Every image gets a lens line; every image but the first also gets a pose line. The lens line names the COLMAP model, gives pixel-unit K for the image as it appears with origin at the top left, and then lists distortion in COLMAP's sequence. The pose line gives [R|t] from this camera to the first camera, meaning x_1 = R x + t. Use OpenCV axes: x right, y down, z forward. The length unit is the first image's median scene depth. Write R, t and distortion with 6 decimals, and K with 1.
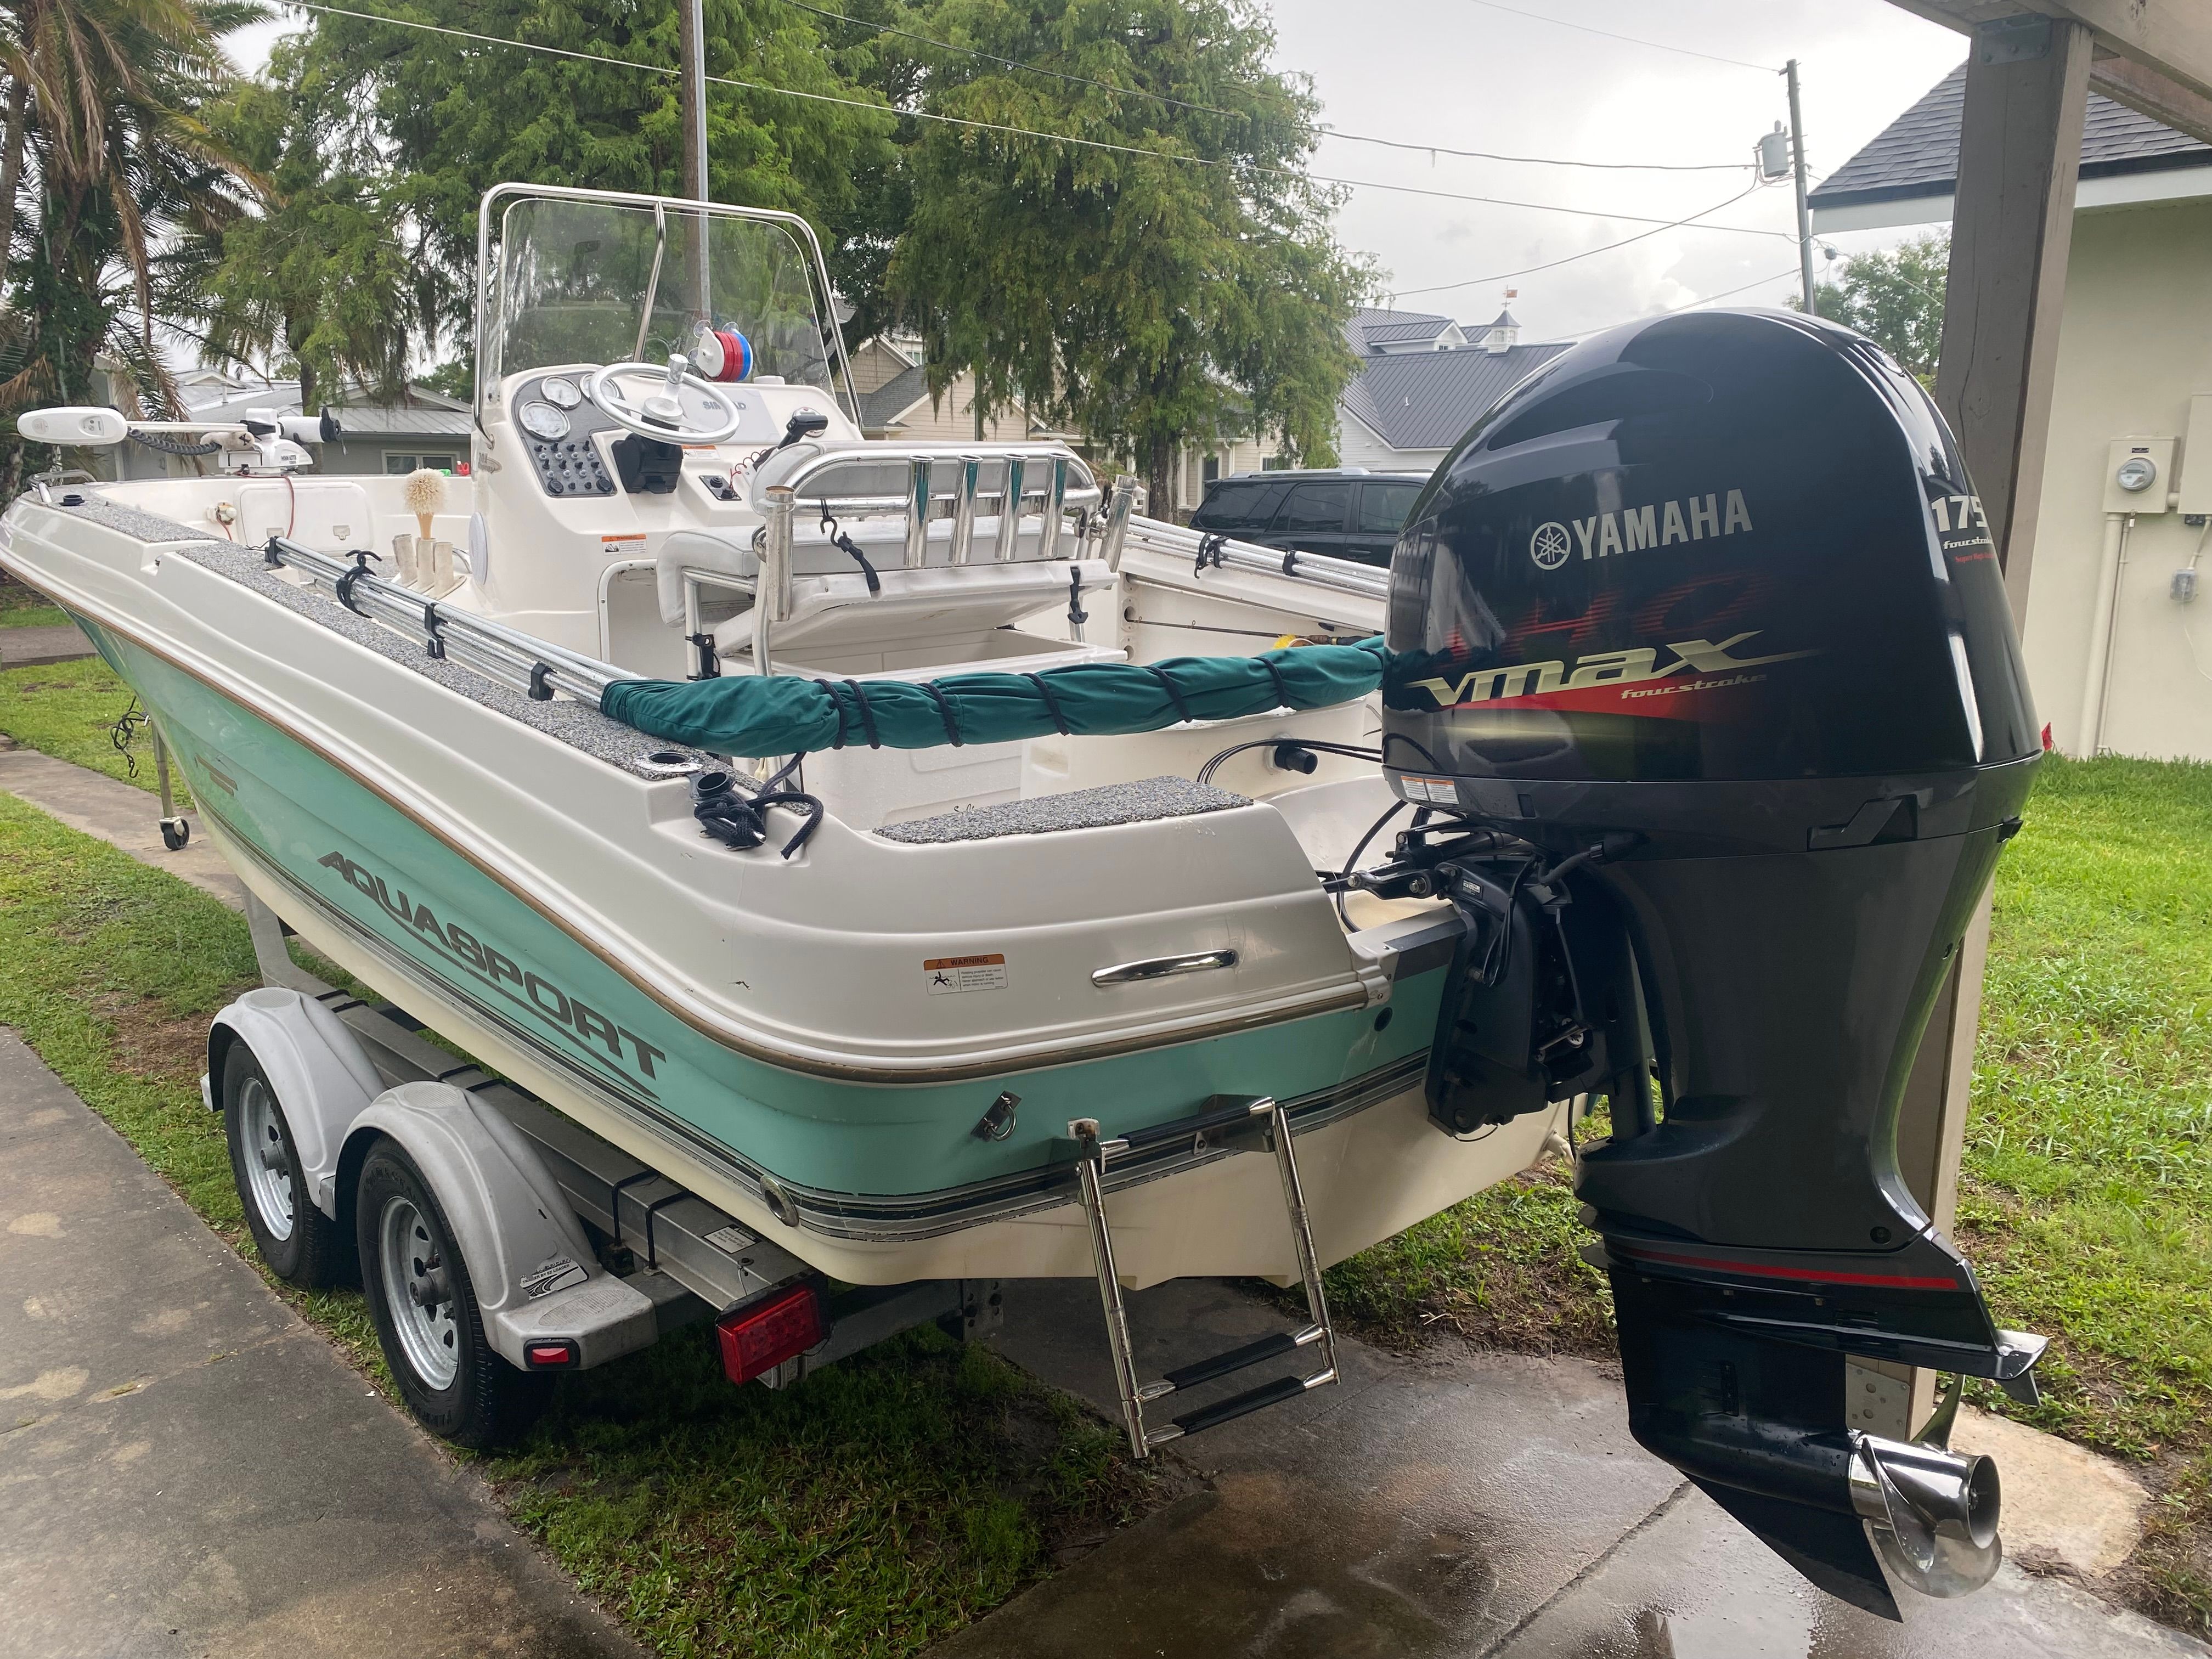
lens RADIAL K [[1678.5, 0, 1113.9], [0, 1678.5, 822.9], [0, 0, 1]] dist [0.045482, -0.067723]
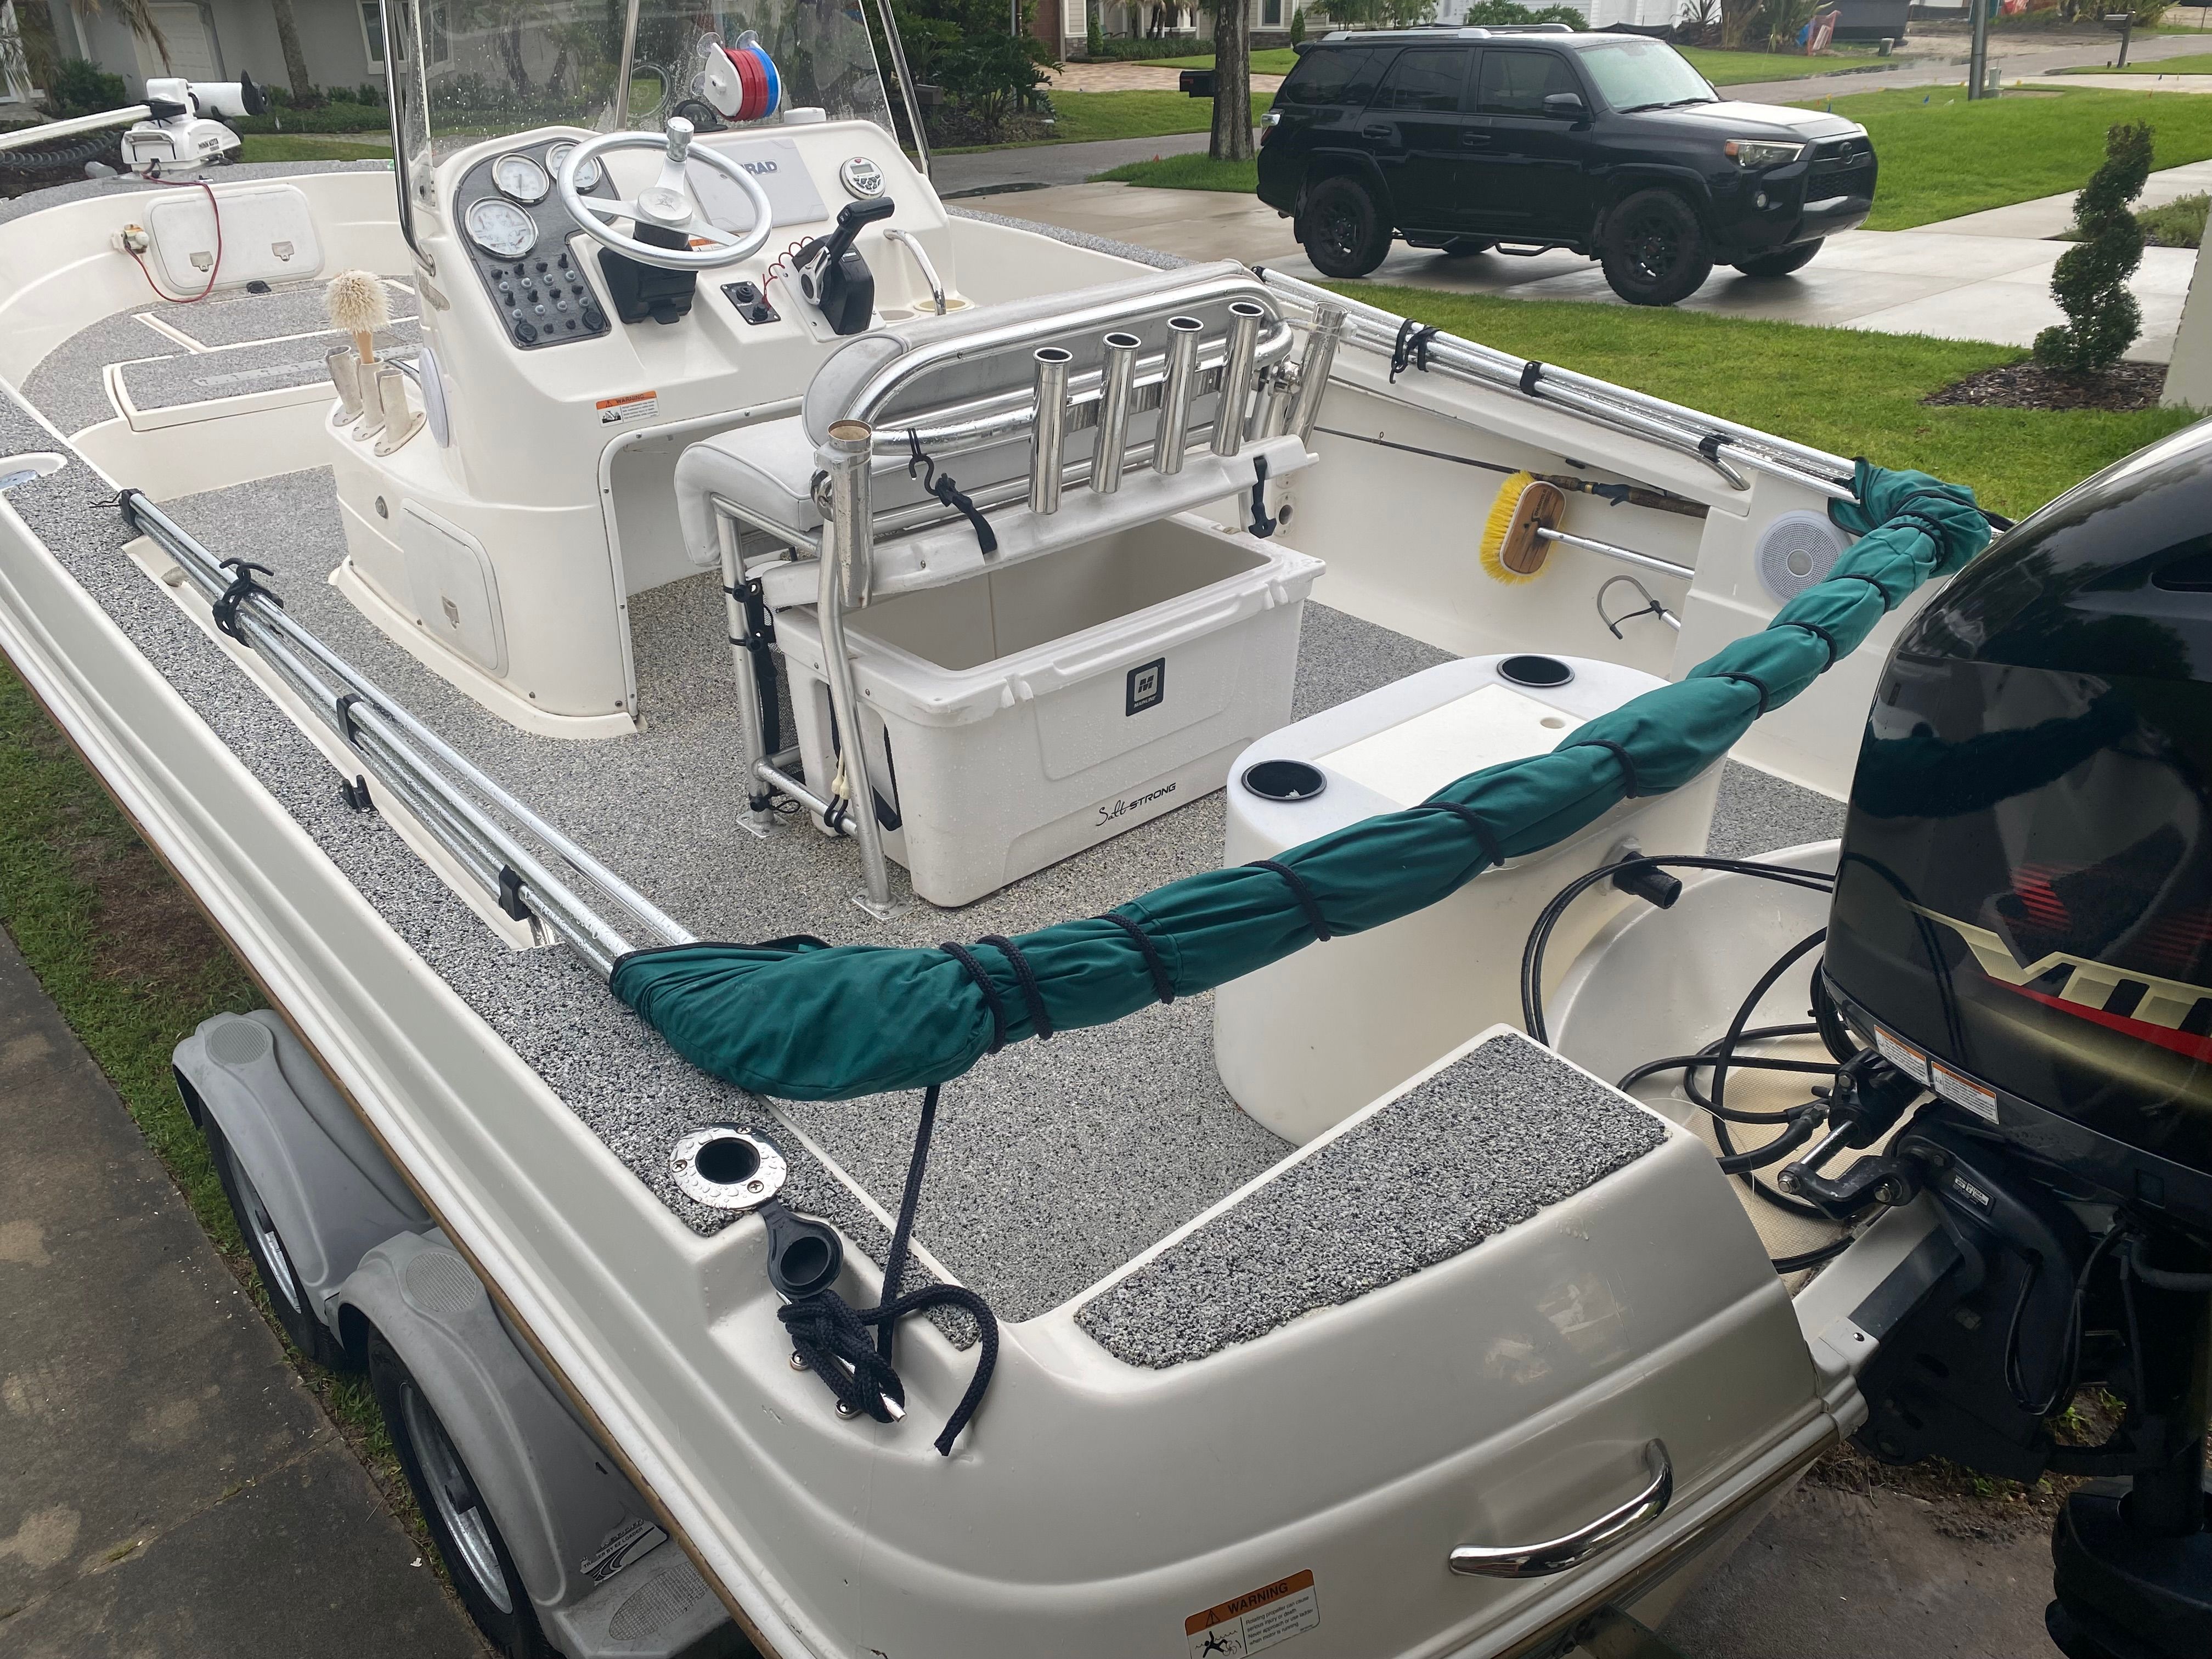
lens RADIAL K [[1685.9, 0, 1091.4], [0, 1685.9, 826.9], [0, 0, 1]] dist [0.044449, -0.053541]
pose [[0.998998, -0.009237, -0.043786, -0.063718], [0.020294, 0.965577, 0.259323, -0.185085], [0.039883, -0.259952, 0.964798, 0.269365]]
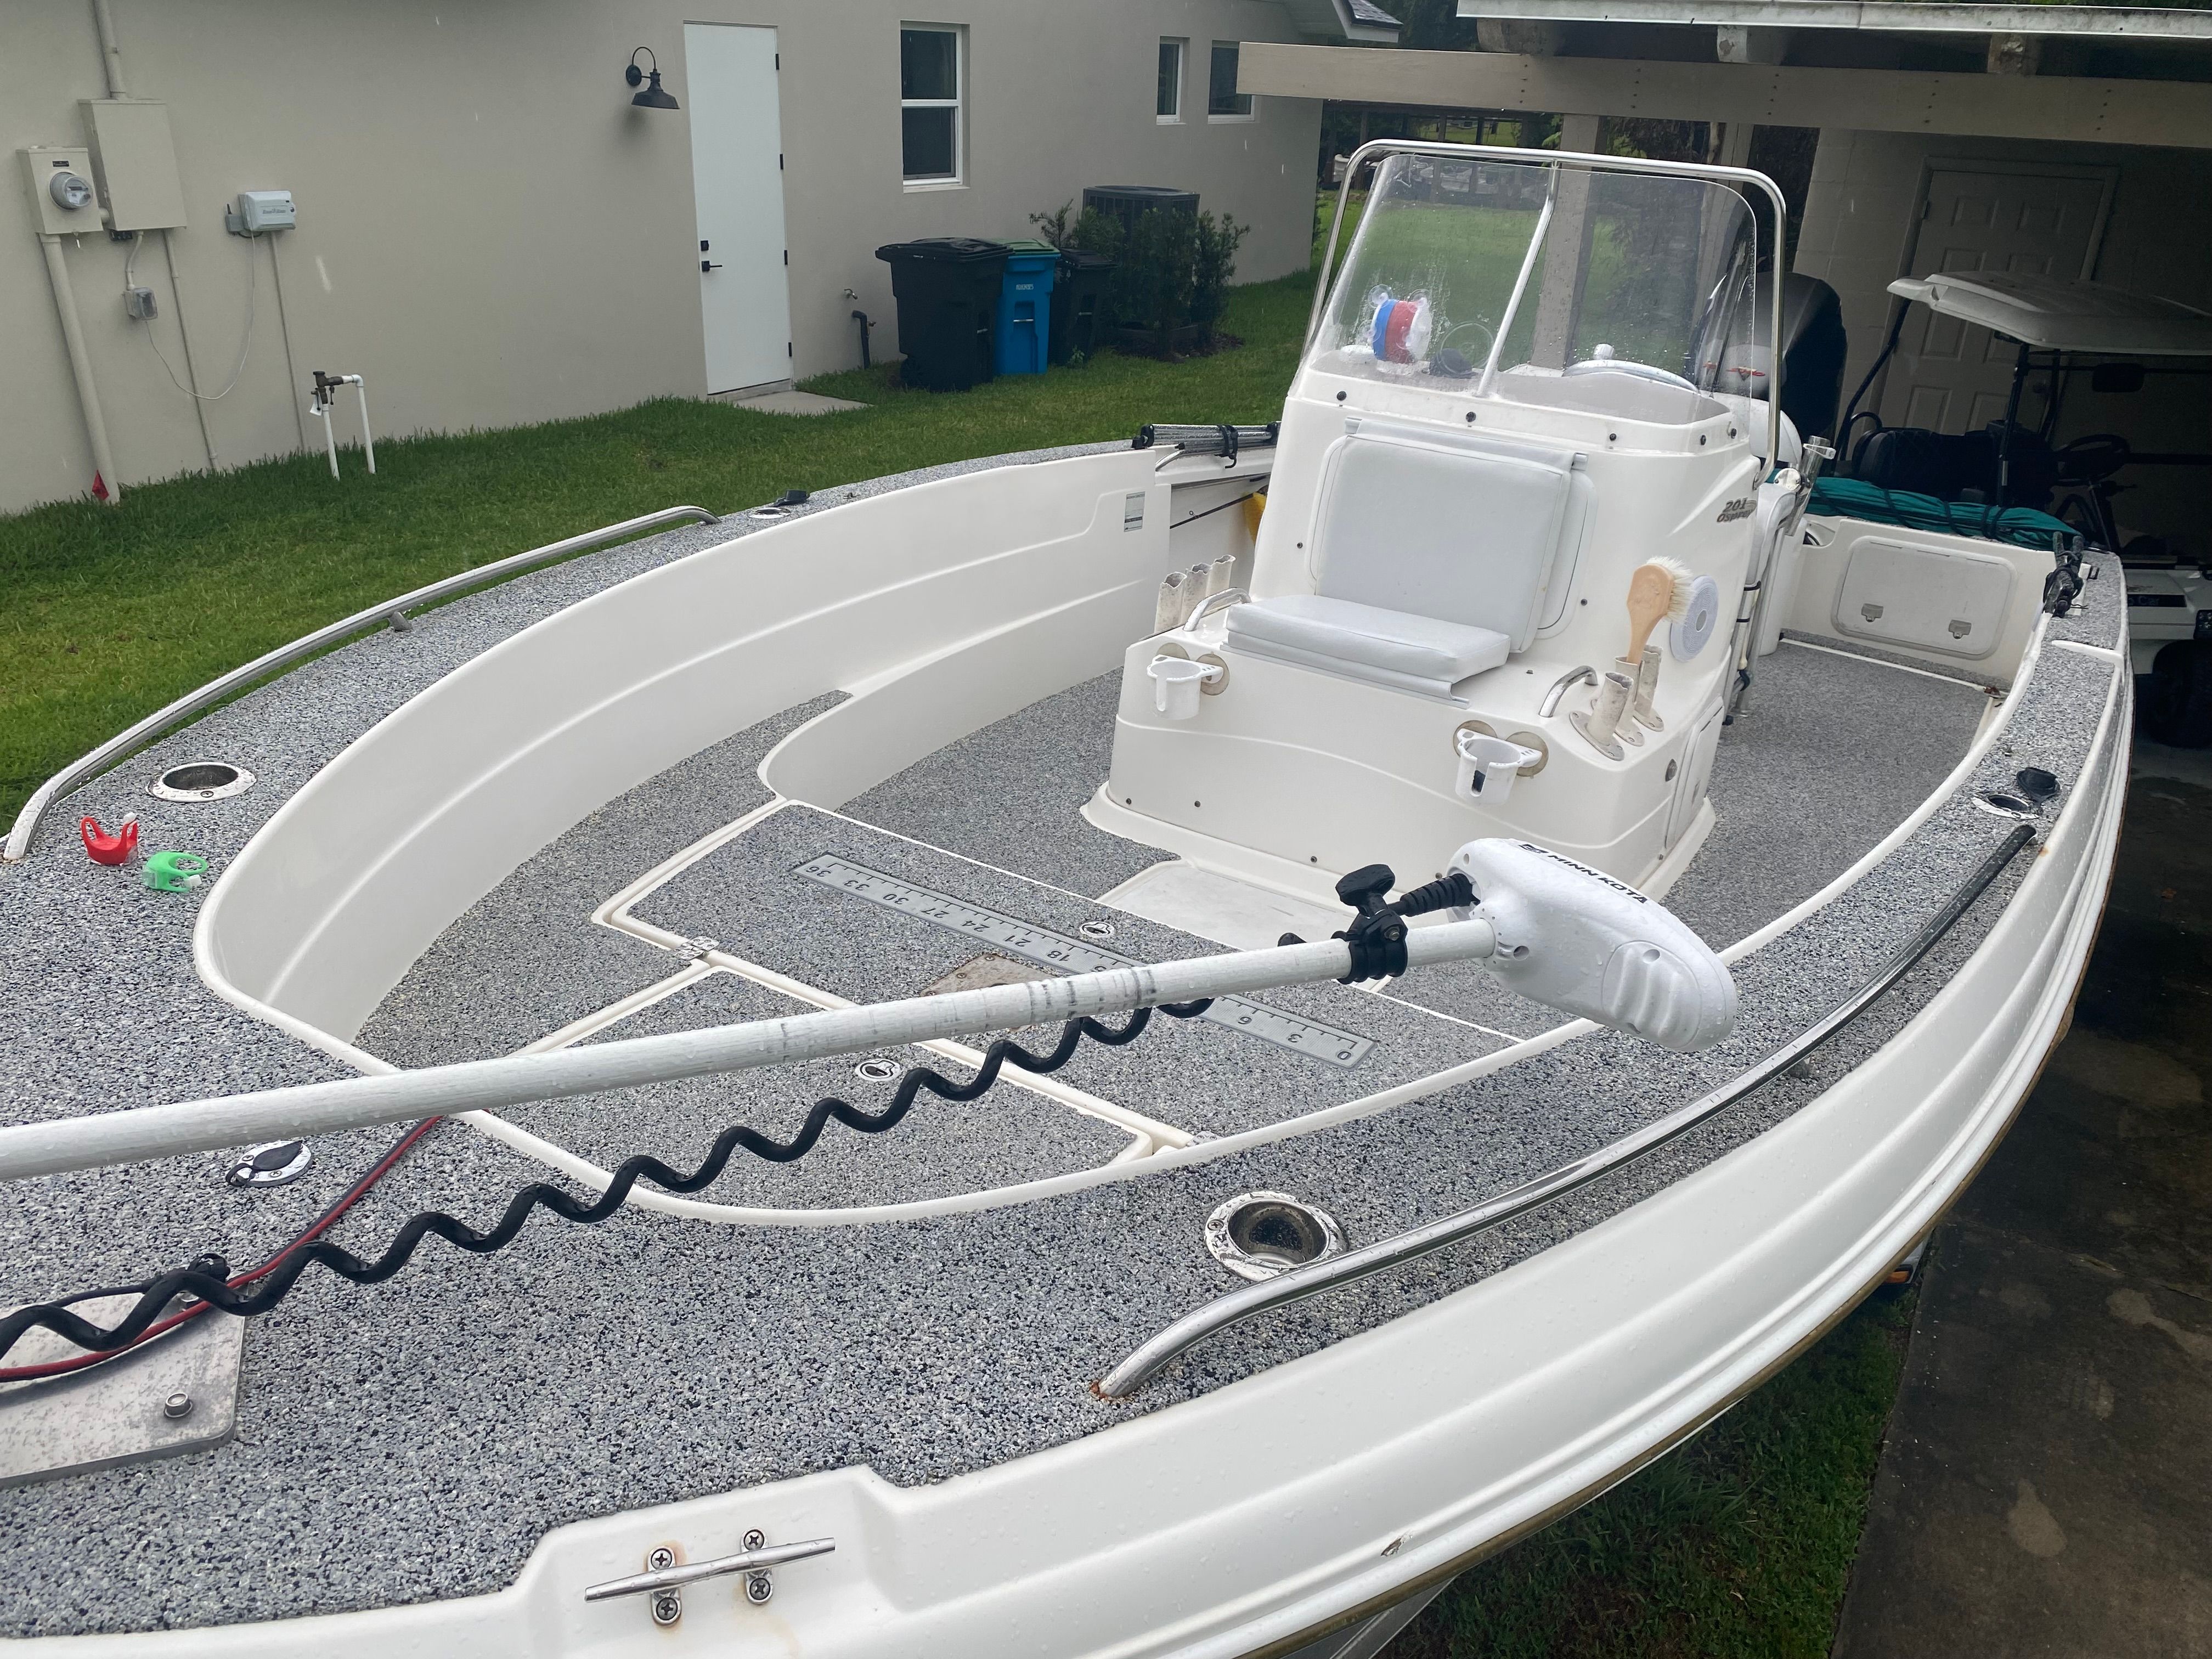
lens RADIAL K [[1689.2, 0, 1108.4], [0, 1689.2, 818.0], [0, 0, 1]] dist [0.013990, -0.011444]
pose [[-0.263661, -0.417741, 0.869469, -1.172983], [0.144516, 0.874083, 0.463782, -0.557361], [-0.953729, 0.247933, -0.170091, 1.591668]]
